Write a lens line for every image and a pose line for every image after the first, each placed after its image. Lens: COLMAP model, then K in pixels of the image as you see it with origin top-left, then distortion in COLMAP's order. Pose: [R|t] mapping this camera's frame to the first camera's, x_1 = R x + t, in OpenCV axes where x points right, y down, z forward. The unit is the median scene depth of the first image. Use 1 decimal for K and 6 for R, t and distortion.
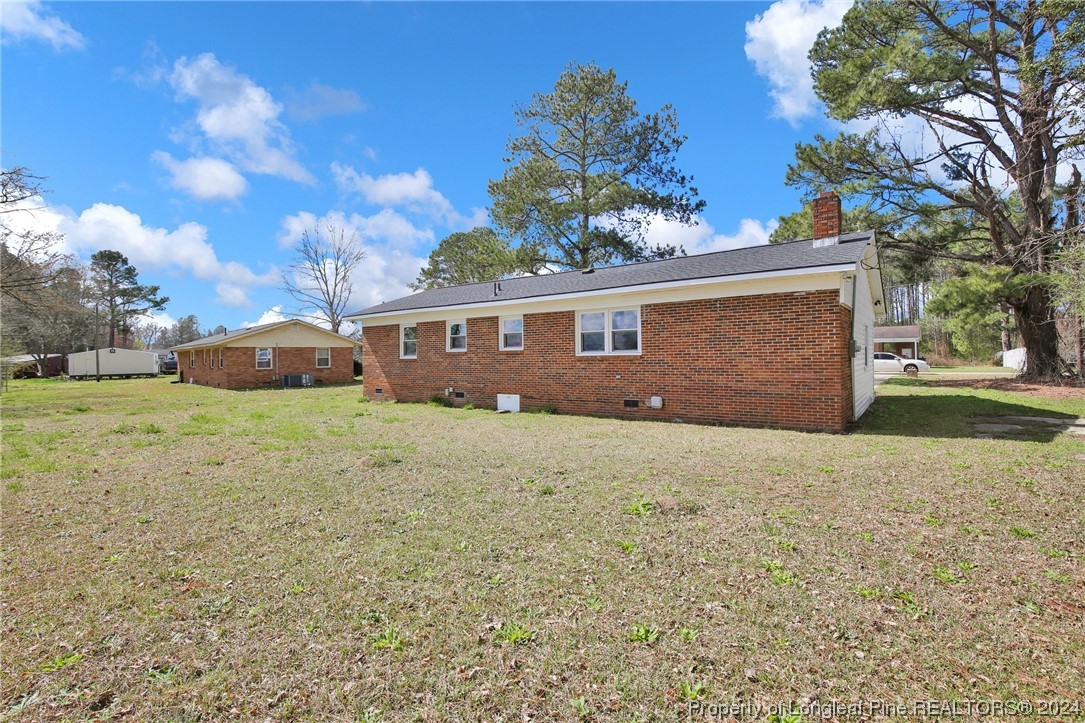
lens RADIAL K [[521.0, 0, 542.5], [0, 521.0, 361.5], [0, 0, 1]] dist [-0.025893, 0.000439]
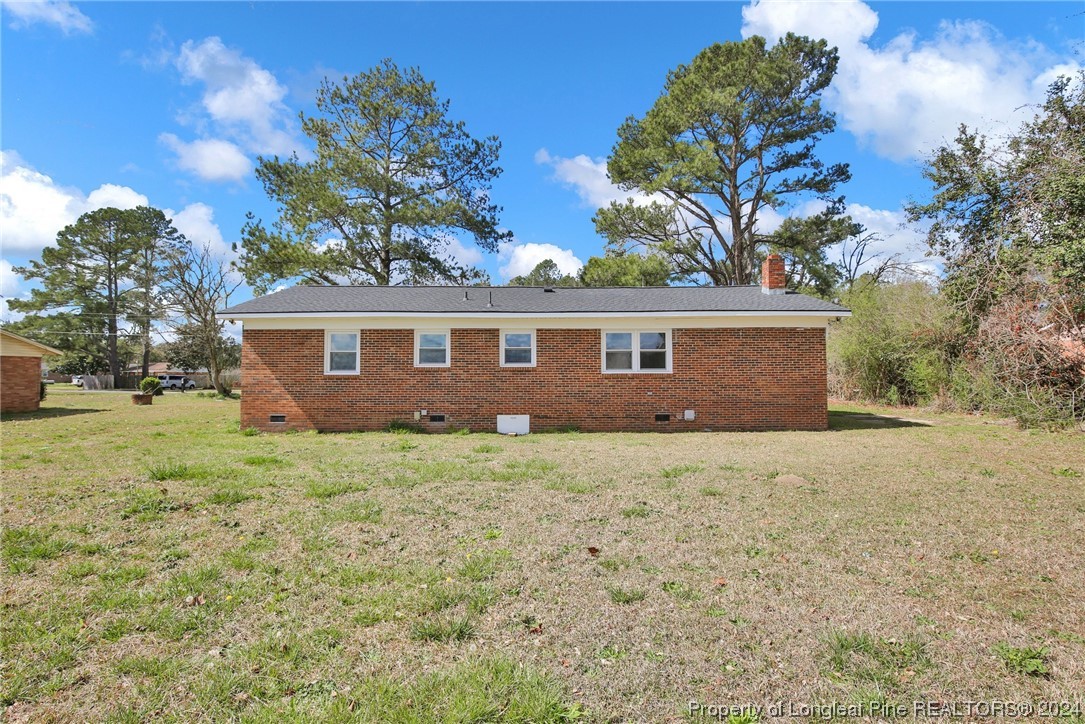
lens RADIAL K [[515.9, 0, 540.1], [0, 515.9, 356.8], [0, 0, 1]] dist [-0.024710, 0.000830]
pose [[0.788354, 0.031086, 0.614436, -0.609945], [-0.001630, 0.998825, -0.048441, 0.005122], [-0.615220, 0.037187, 0.787478, 0.260707]]
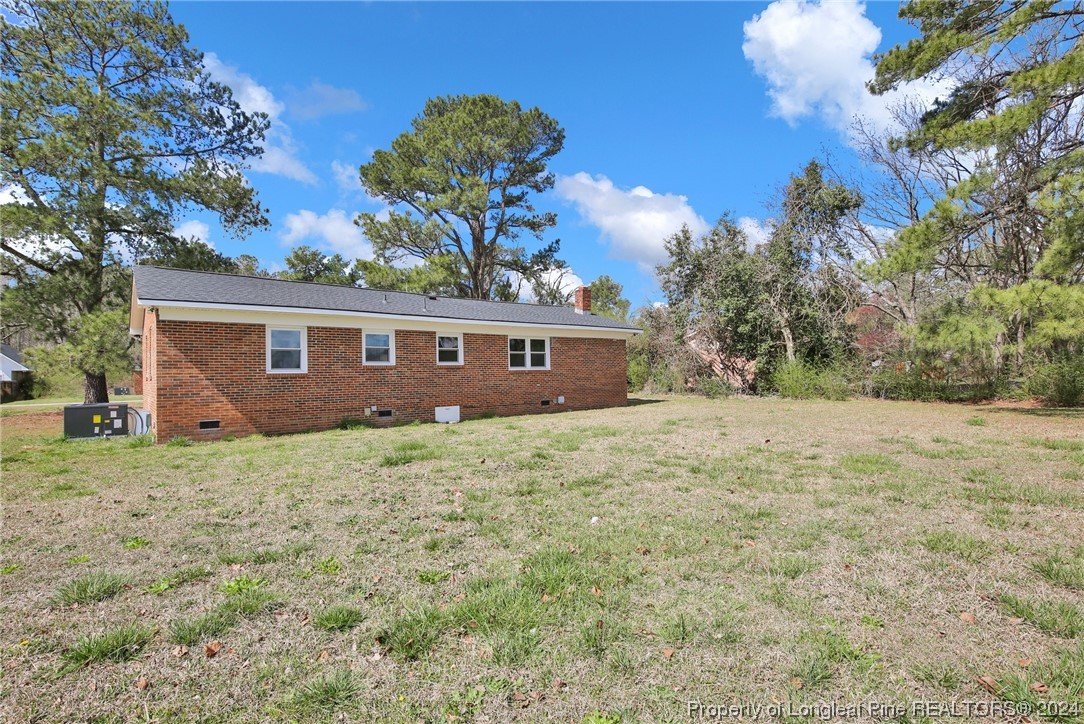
lens RADIAL K [[520.5, 0, 542.0], [0, 520.5, 362.0], [0, 0, 1]] dist [-0.025893, 0.000439]
pose [[0.209346, 0.030410, 0.977369, -1.100992], [0.023847, 0.999060, -0.036193, 0.016108], [-0.977551, 0.030885, 0.208424, 0.607905]]
